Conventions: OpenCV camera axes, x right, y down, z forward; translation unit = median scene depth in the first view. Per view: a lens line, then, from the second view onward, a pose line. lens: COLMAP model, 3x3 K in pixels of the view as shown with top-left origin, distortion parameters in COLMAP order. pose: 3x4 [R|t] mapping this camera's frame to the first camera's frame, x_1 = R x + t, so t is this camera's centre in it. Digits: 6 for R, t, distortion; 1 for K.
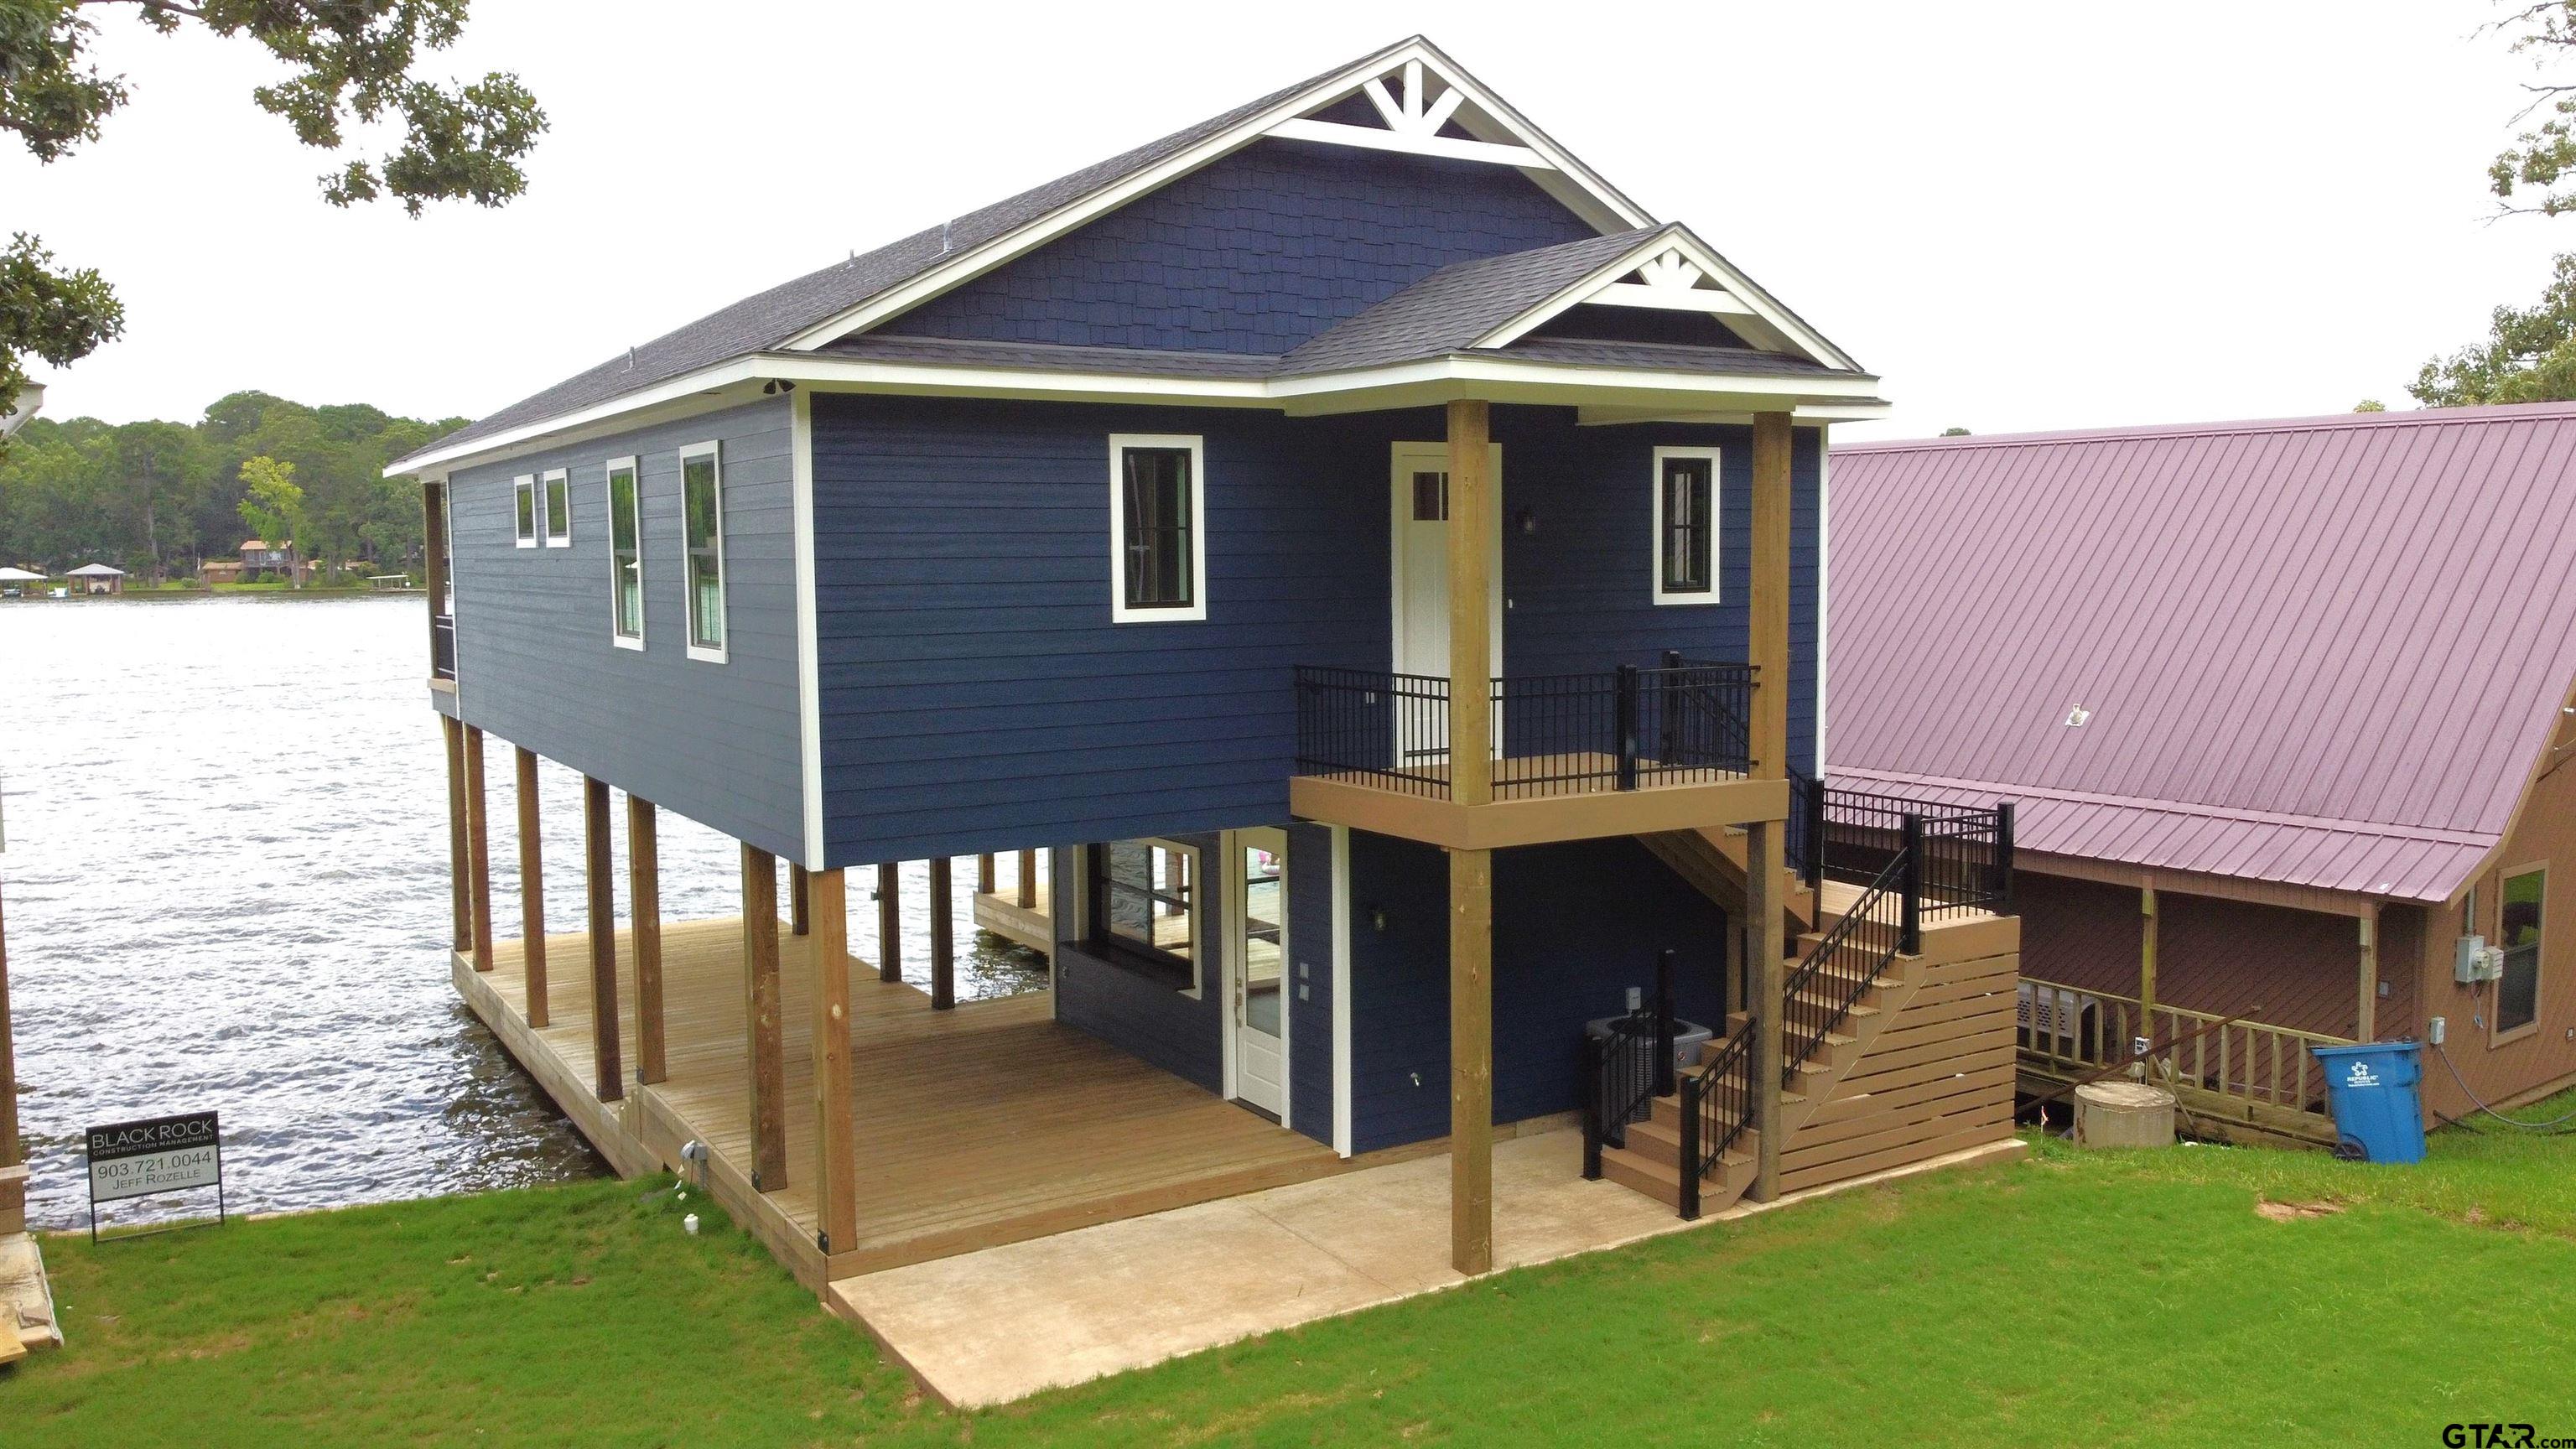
lens RADIAL K [[1958.0, 0, 1280.3], [0, 1958.0, 723.4], [0, 0, 1]] dist [0.002562, -0.004773]
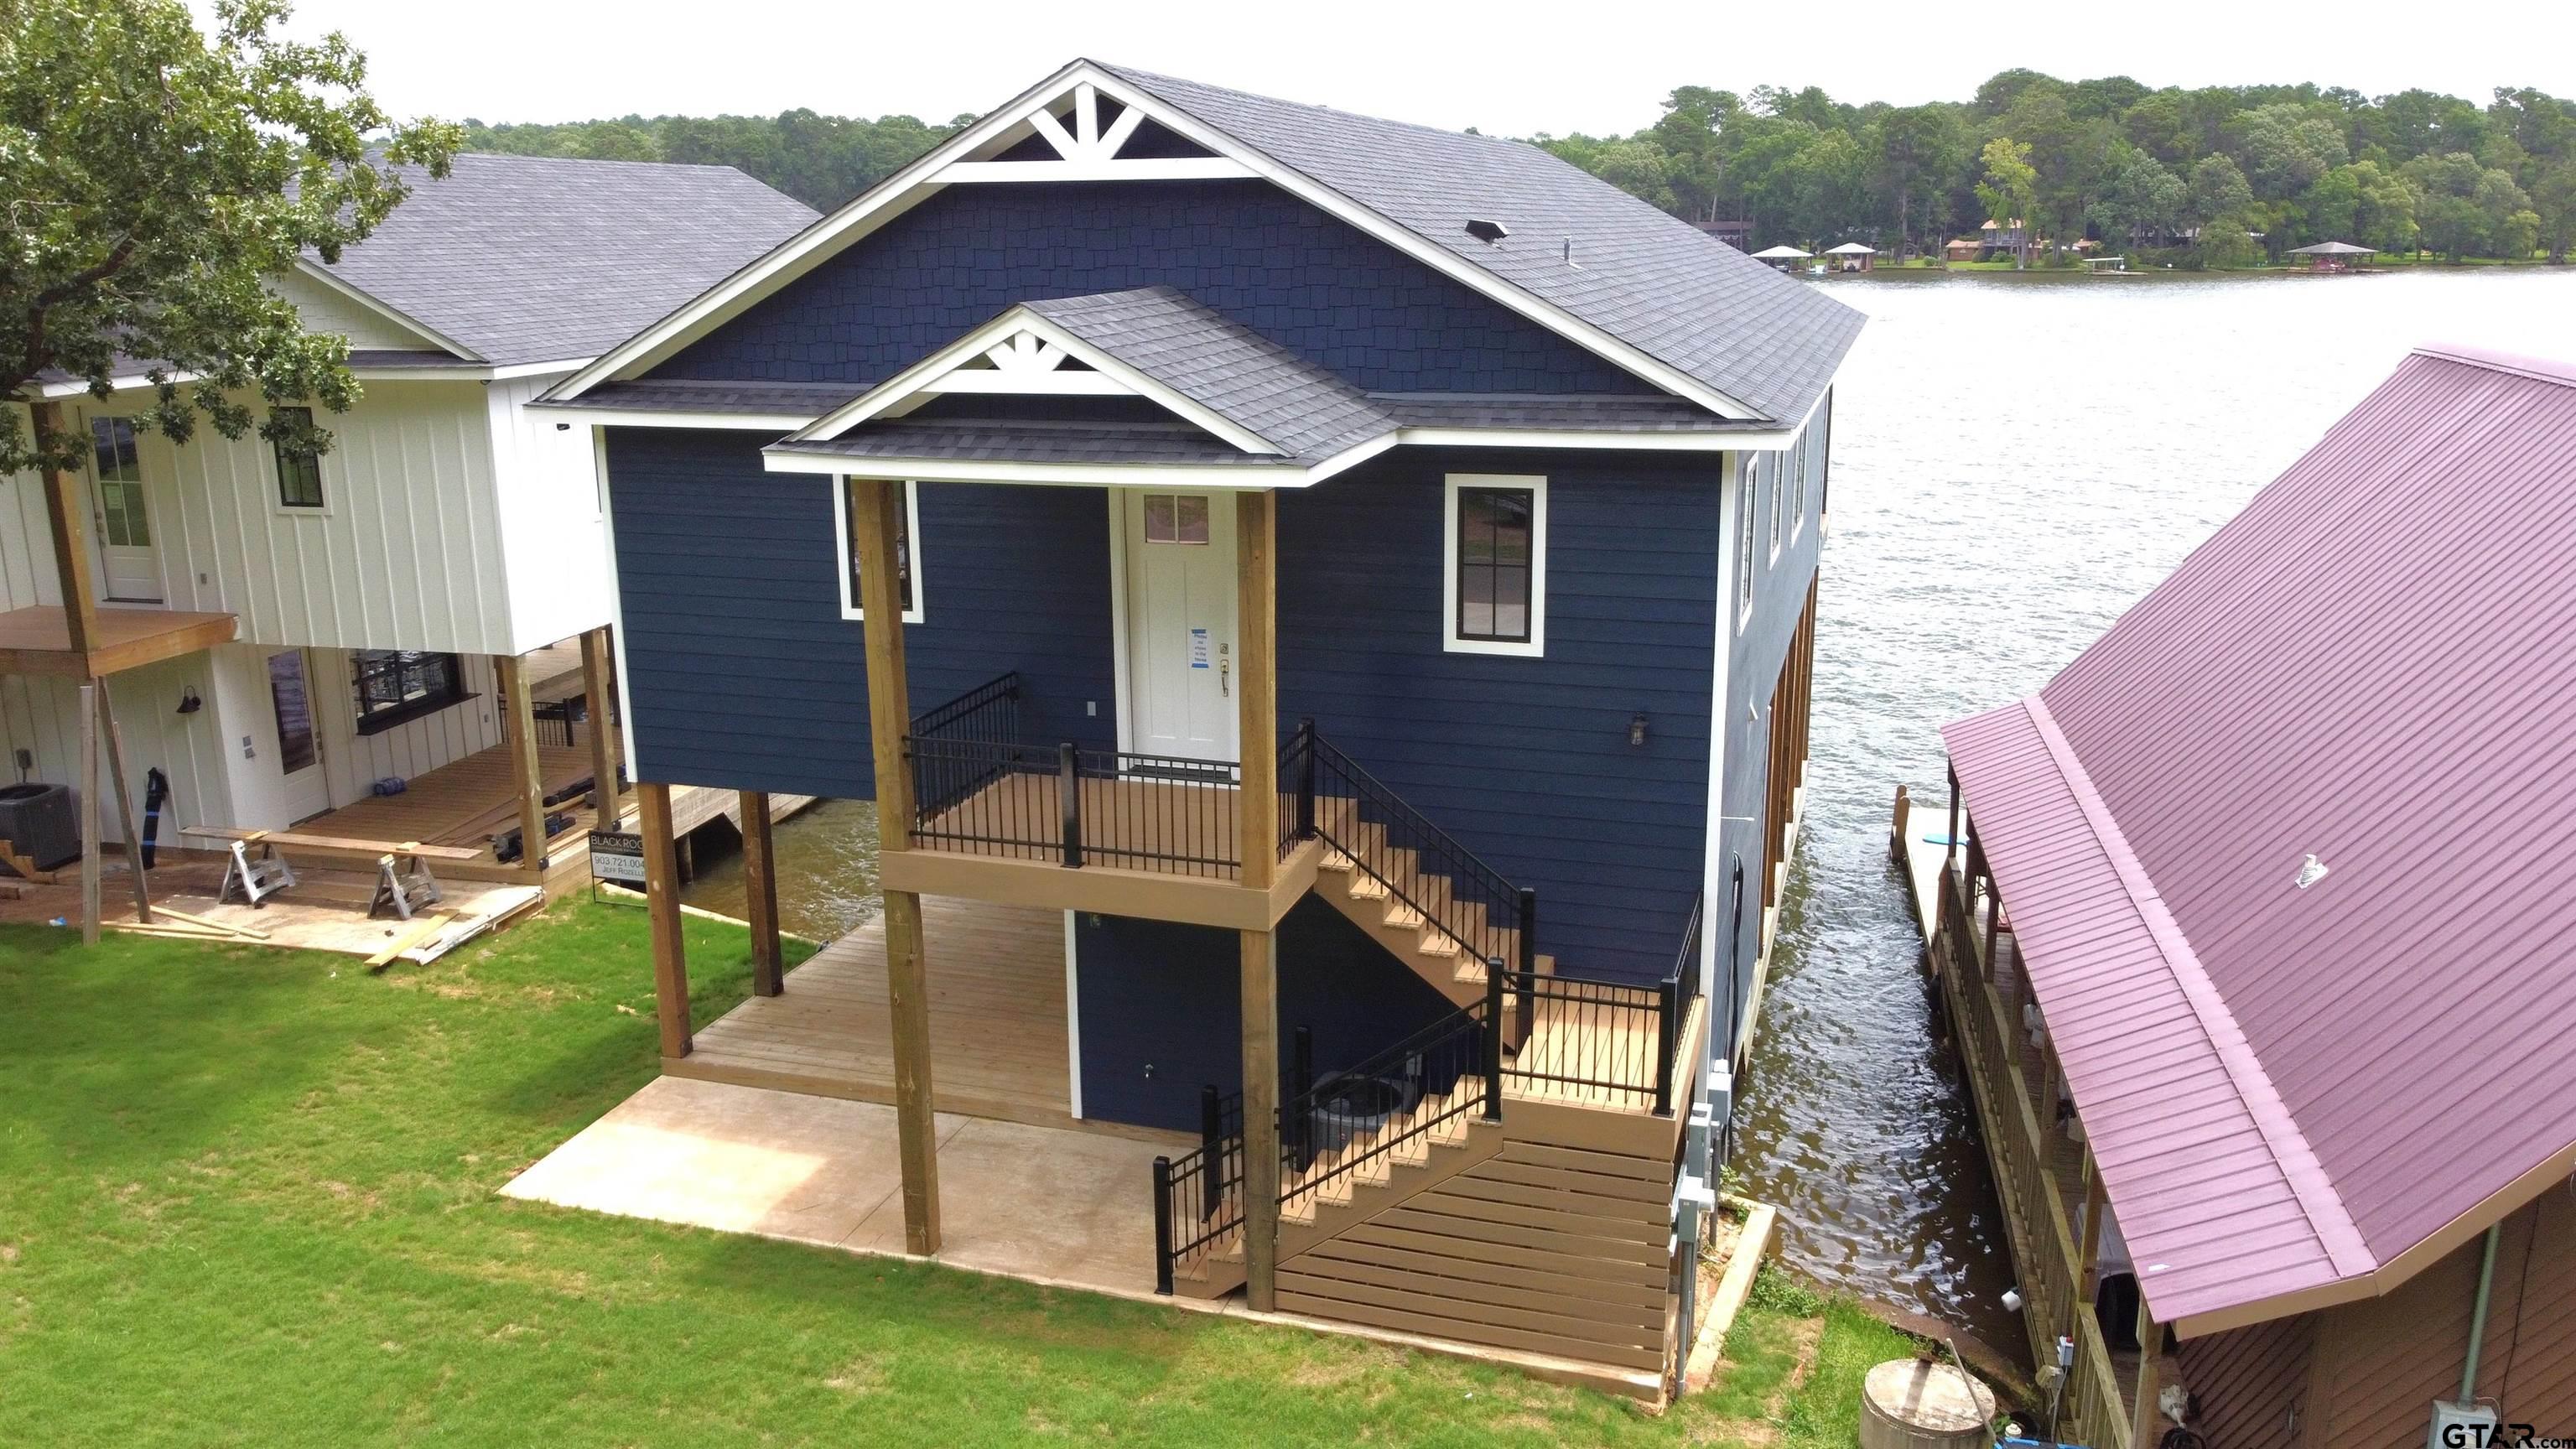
lens RADIAL K [[1958.0, 0, 1287.6], [0, 1958.0, 717.4], [0, 0, 1]] dist [0.002562, -0.004773]
pose [[0.651054, 0.186706, -0.735711, 0.902519], [-0.063319, 0.979256, 0.192479, -0.221765], [0.756386, -0.078730, 0.649370, 0.414057]]
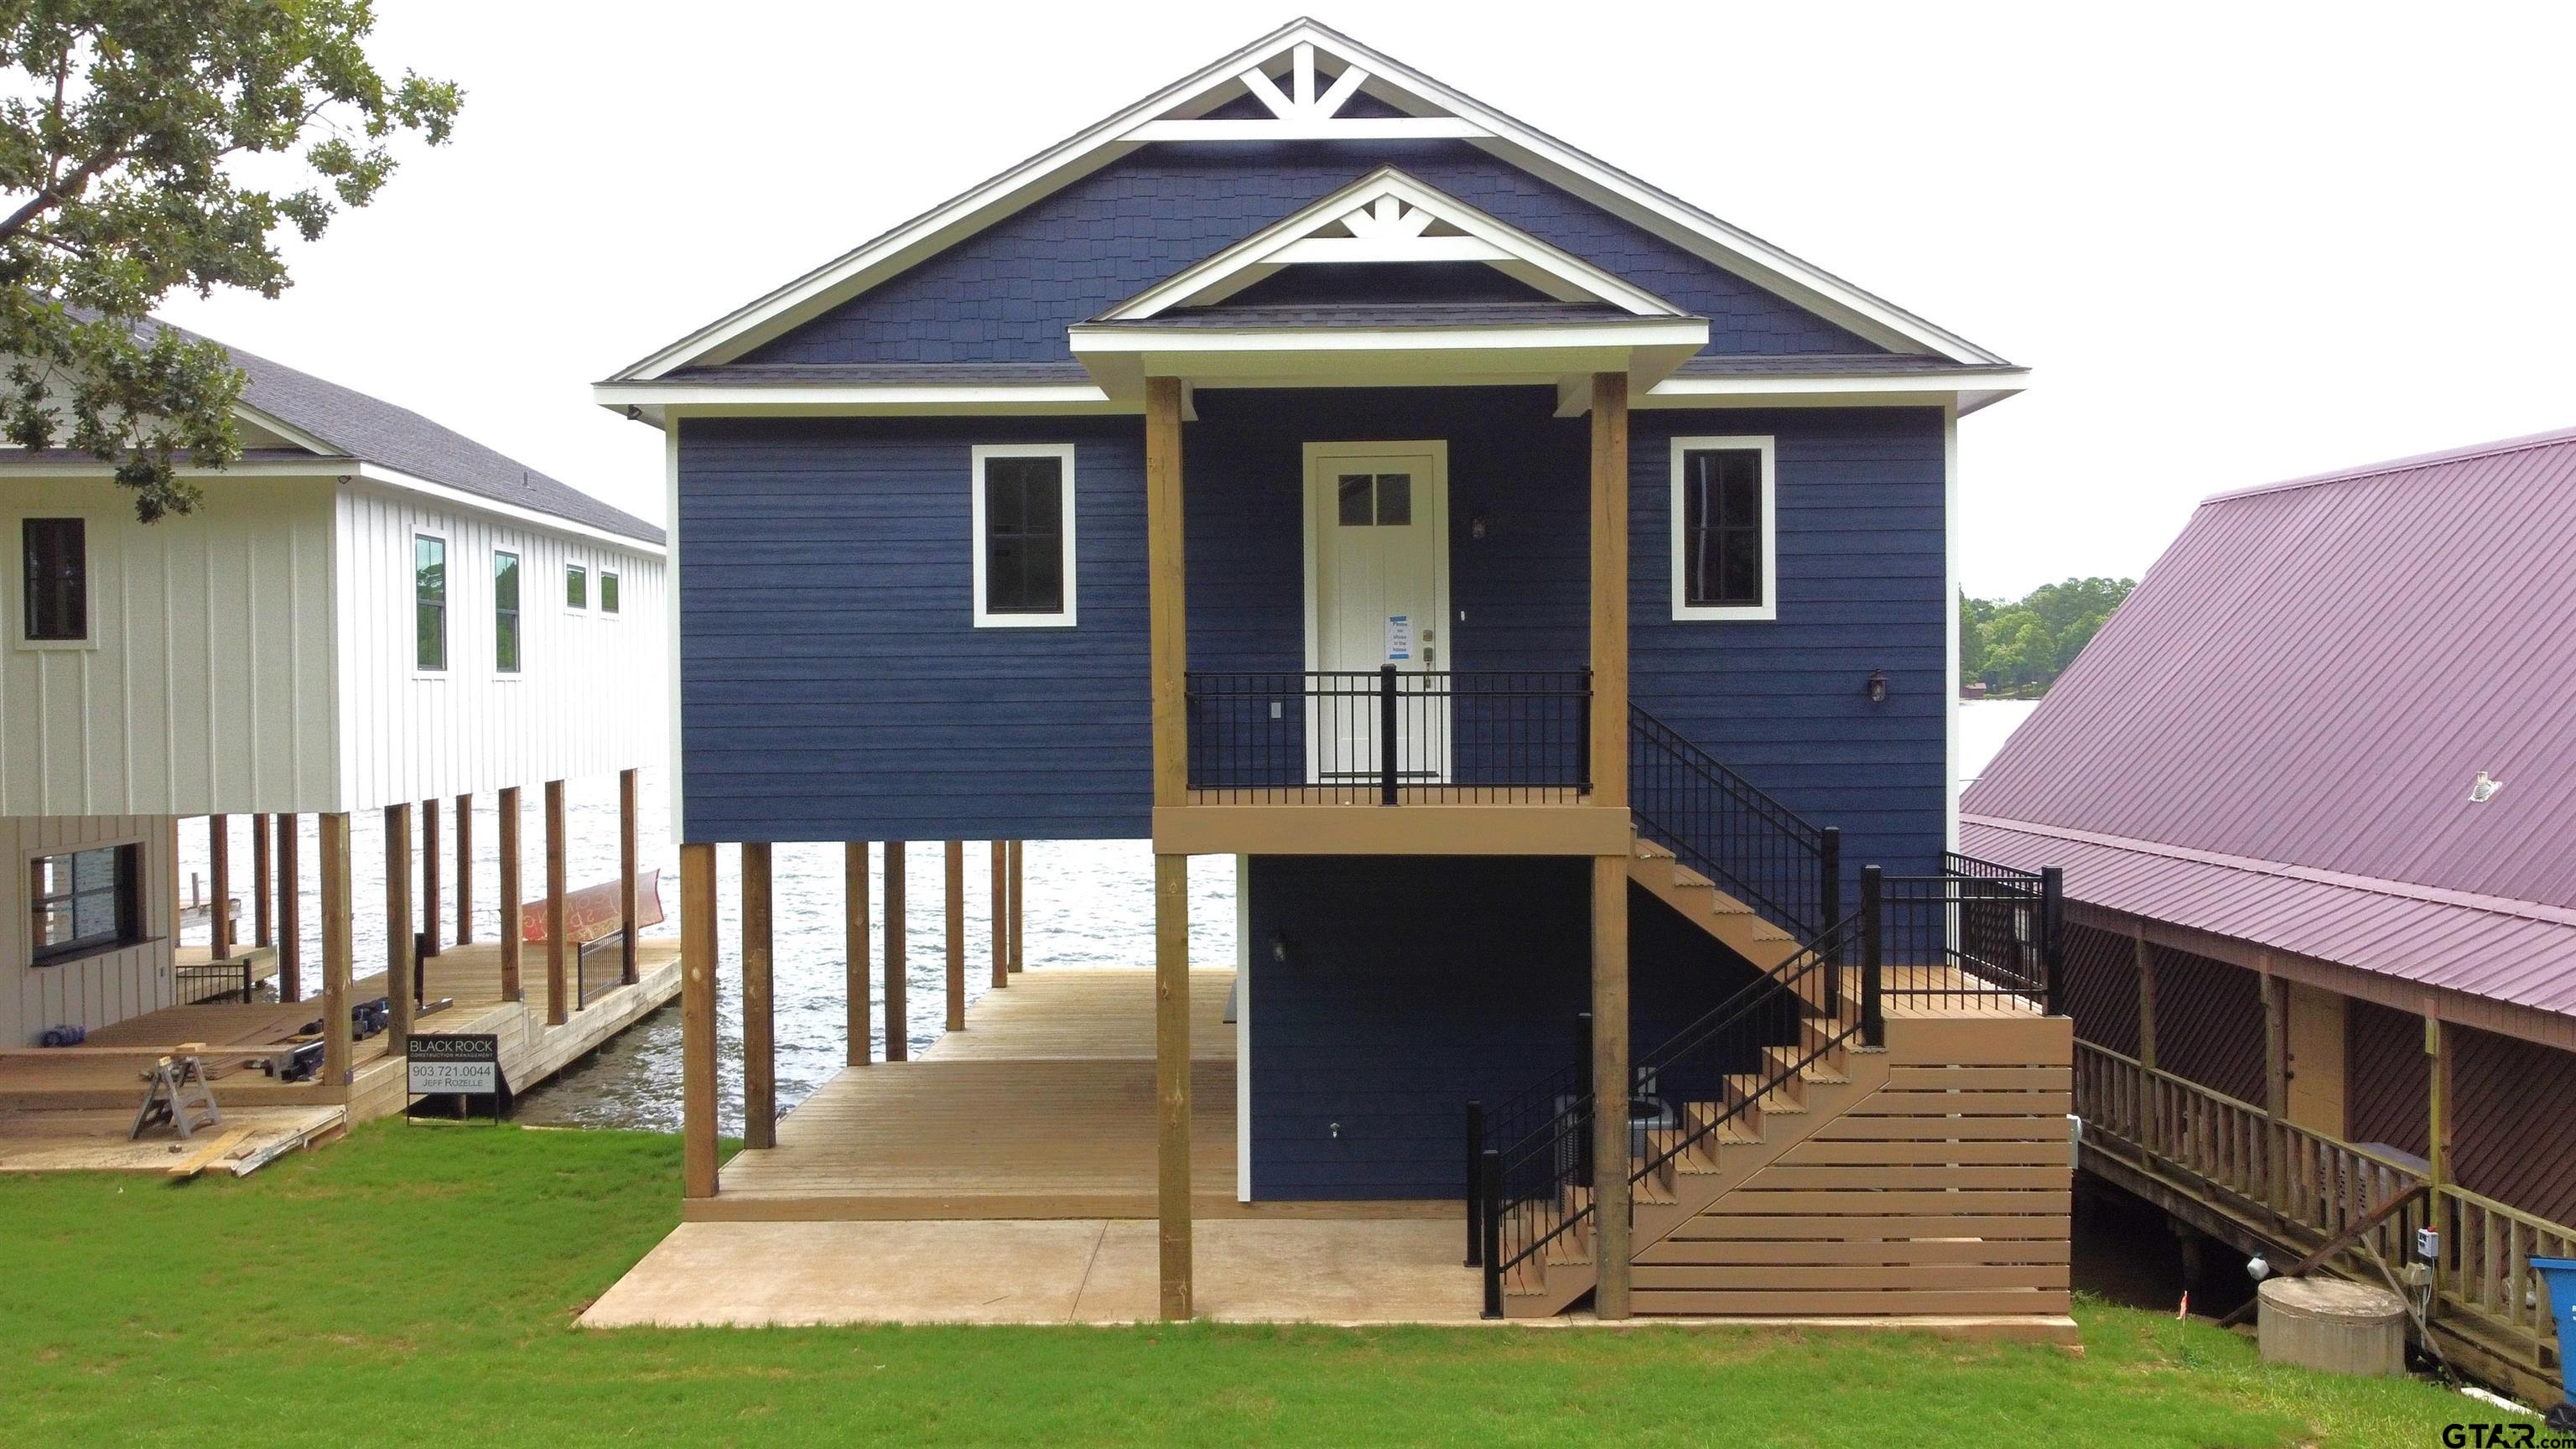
lens RADIAL K [[1958.0, 0, 1287.4], [0, 1958.0, 718.6], [0, 0, 1]] dist [0.002562, -0.004773]
pose [[0.844446, 0.011217, -0.535524, 0.572430], [-0.047754, 0.997376, -0.054410, 0.042280], [0.533508, 0.071519, 0.842766, 0.210539]]
